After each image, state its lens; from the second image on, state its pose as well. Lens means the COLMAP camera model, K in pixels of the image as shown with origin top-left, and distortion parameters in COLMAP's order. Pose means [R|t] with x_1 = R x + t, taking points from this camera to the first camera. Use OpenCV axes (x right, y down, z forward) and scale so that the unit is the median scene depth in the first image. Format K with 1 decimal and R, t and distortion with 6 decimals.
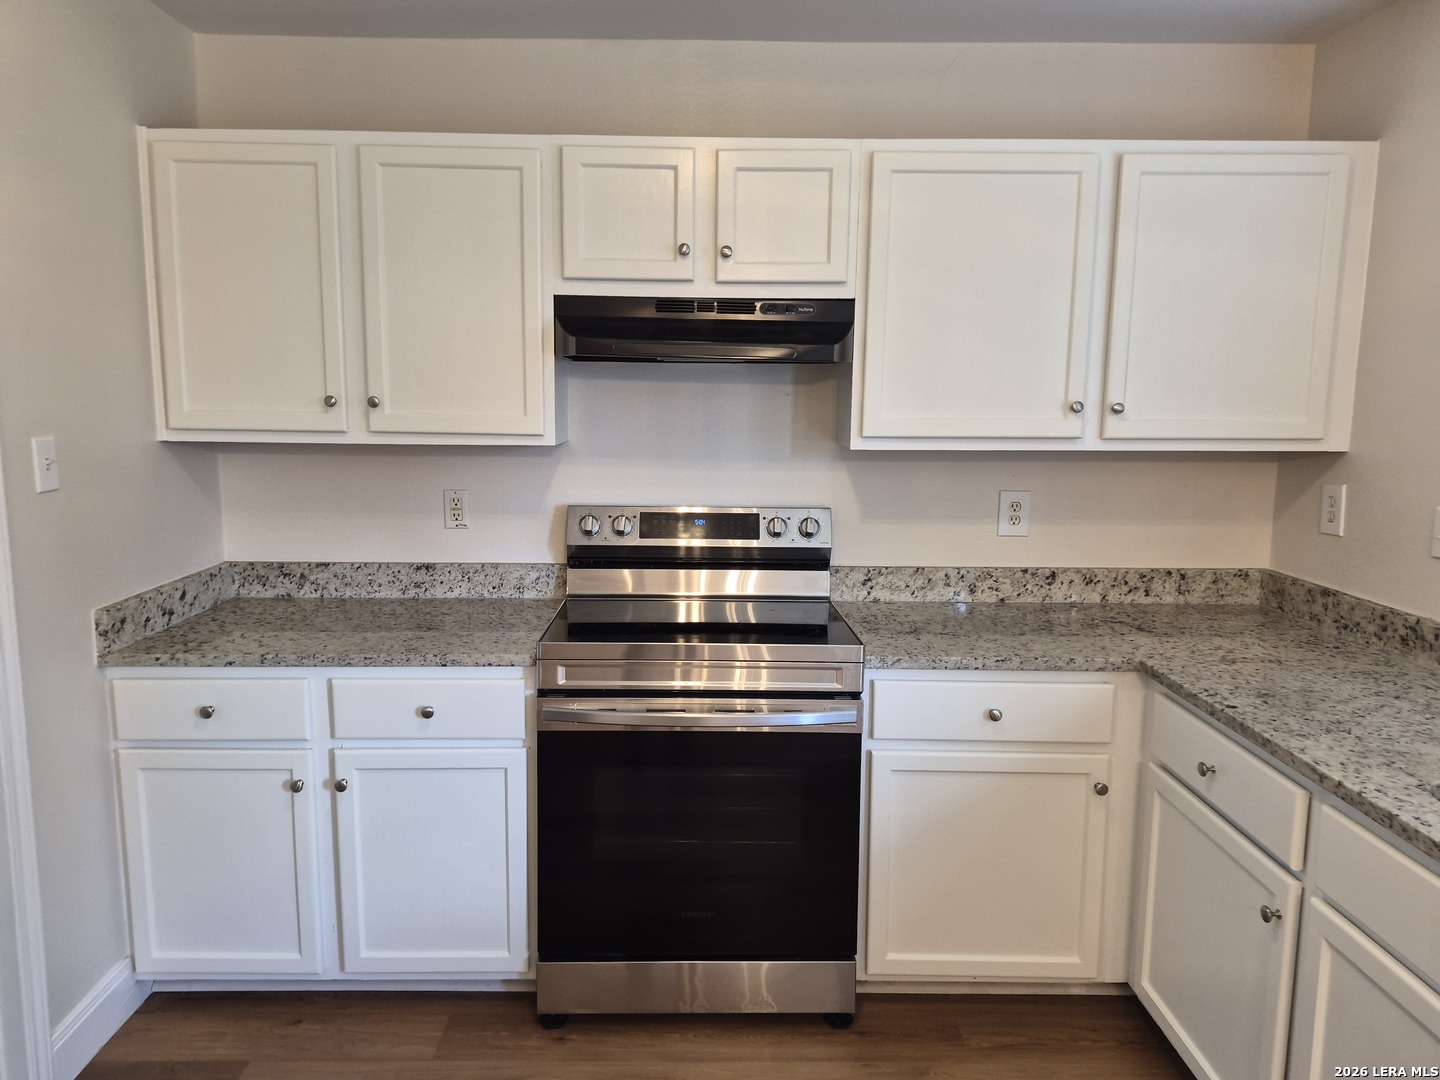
lens RADIAL K [[972.5, 0, 696.5], [0, 972.5, 518.8], [0, 0, 1]] dist [0.102255, -0.118141]
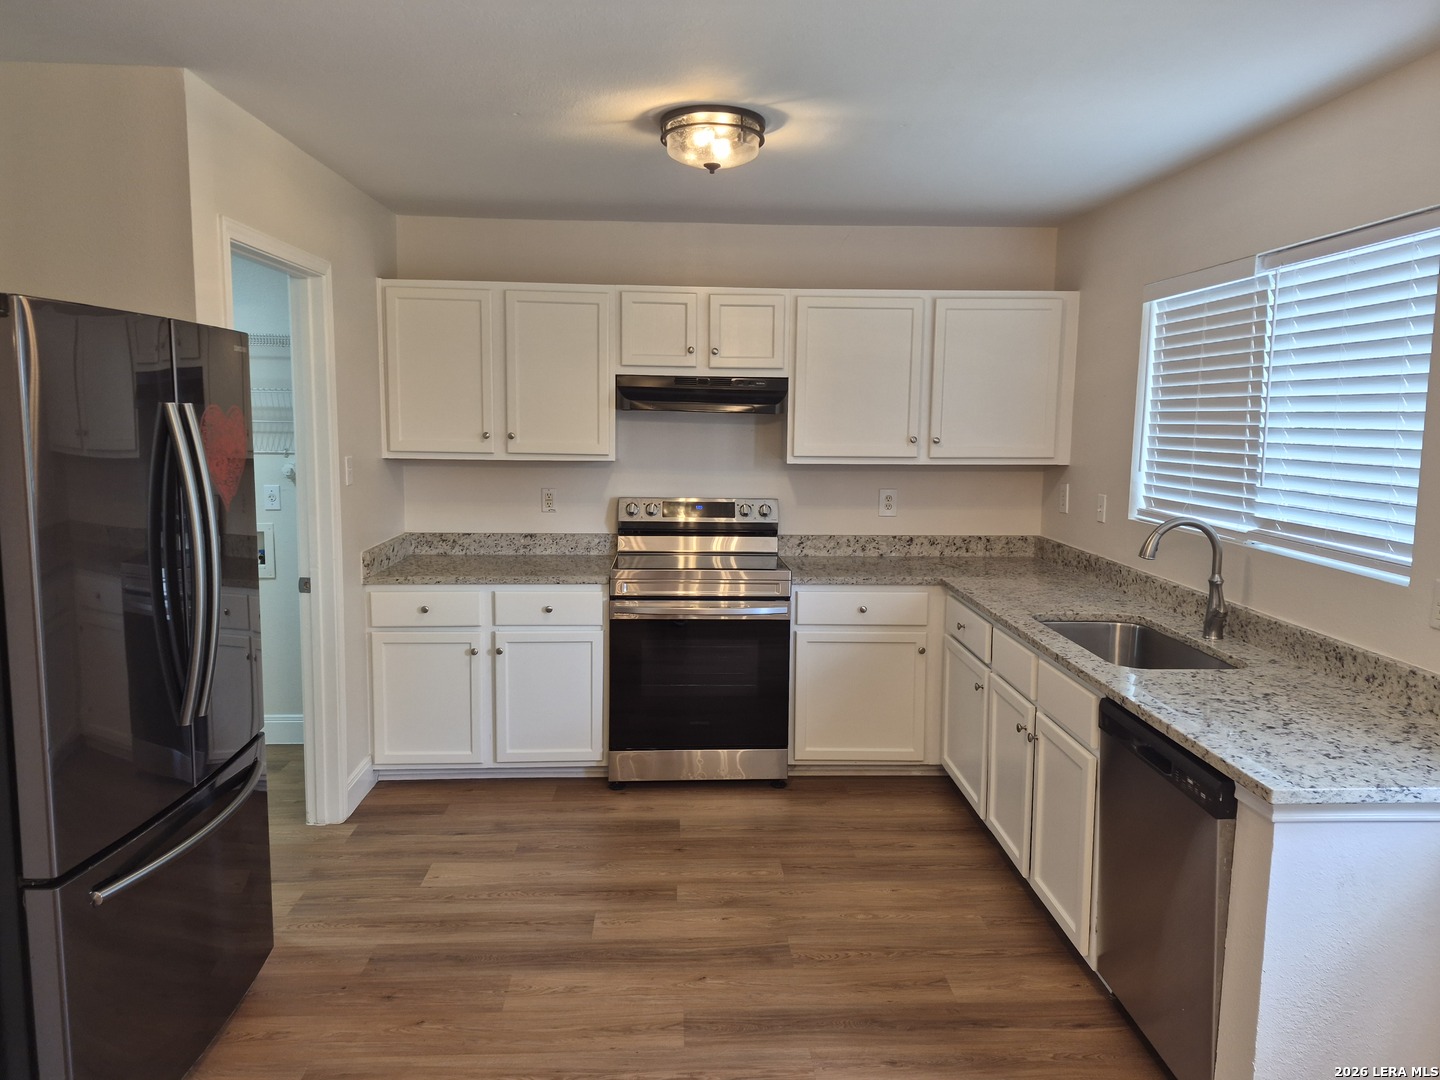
lens RADIAL K [[1010.2, 0, 724.9], [0, 1010.2, 515.5], [0, 0, 1]] dist [0.111222, -0.134420]
pose [[0.998972, -0.001382, 0.045309, -0.032937], [0.002506, 0.999691, -0.024750, 0.065166], [-0.045261, 0.024838, 0.998666, -0.782359]]
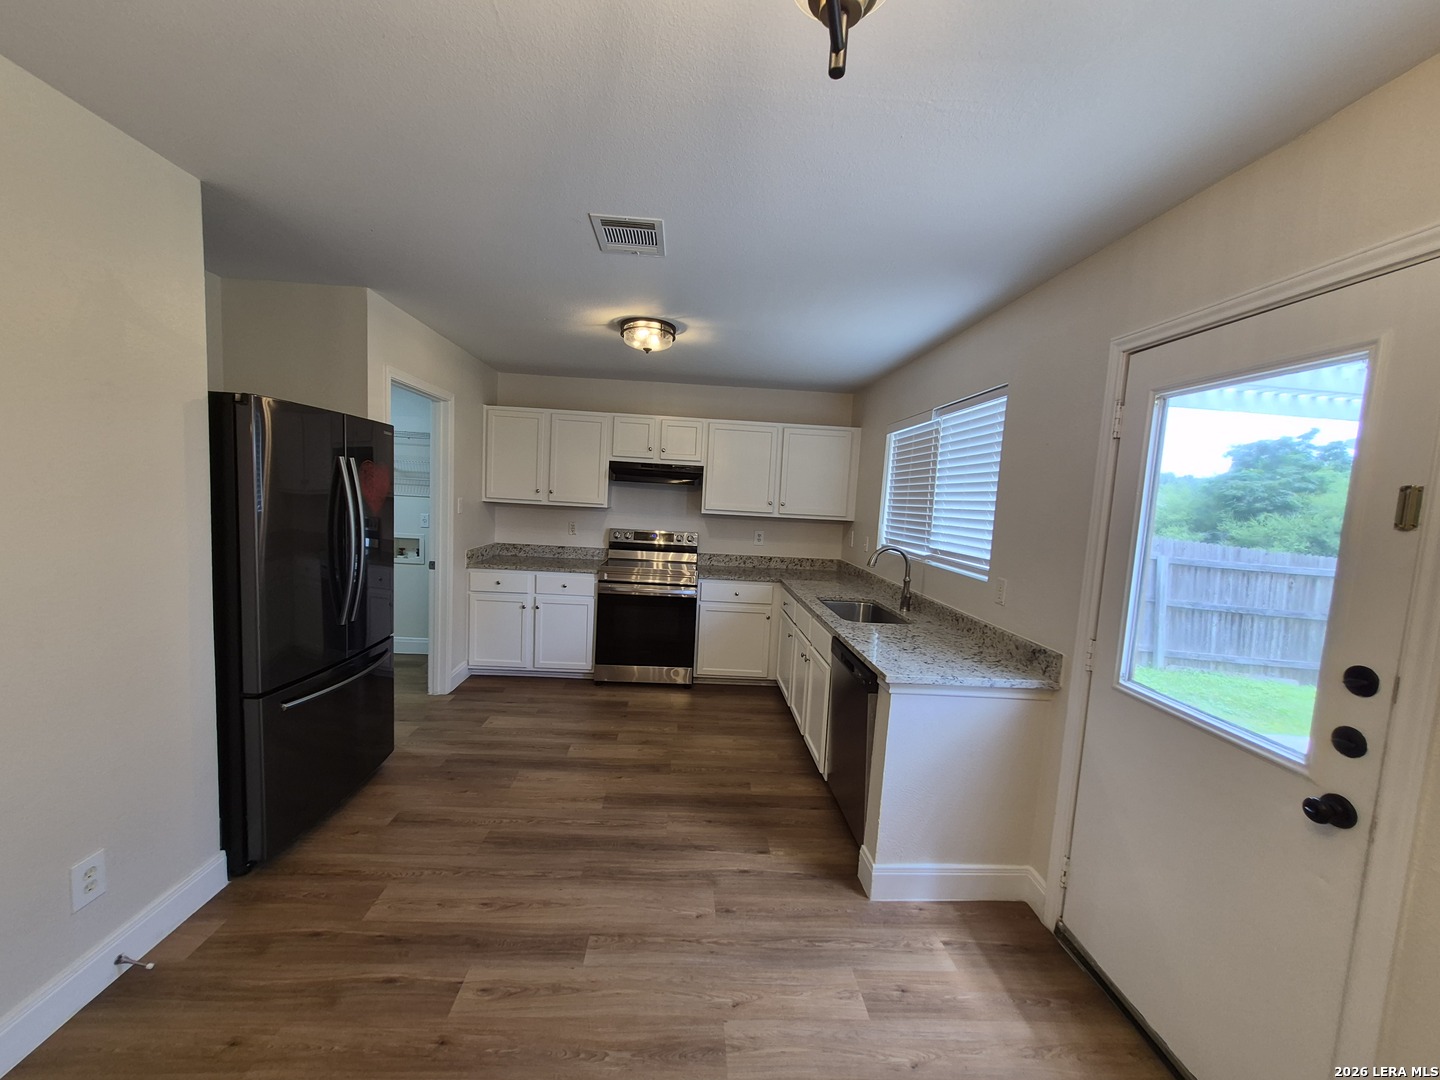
lens RADIAL K [[575.8, 0, 711.8], [0, 575.8, 543.6], [0, 0, 1]] dist [0.009985, 0.000086]
pose [[0.998225, 0.042147, 0.042086, 0.118113], [-0.040270, 0.998198, -0.044485, 0.109584], [-0.043885, 0.042711, 0.998123, -0.865360]]
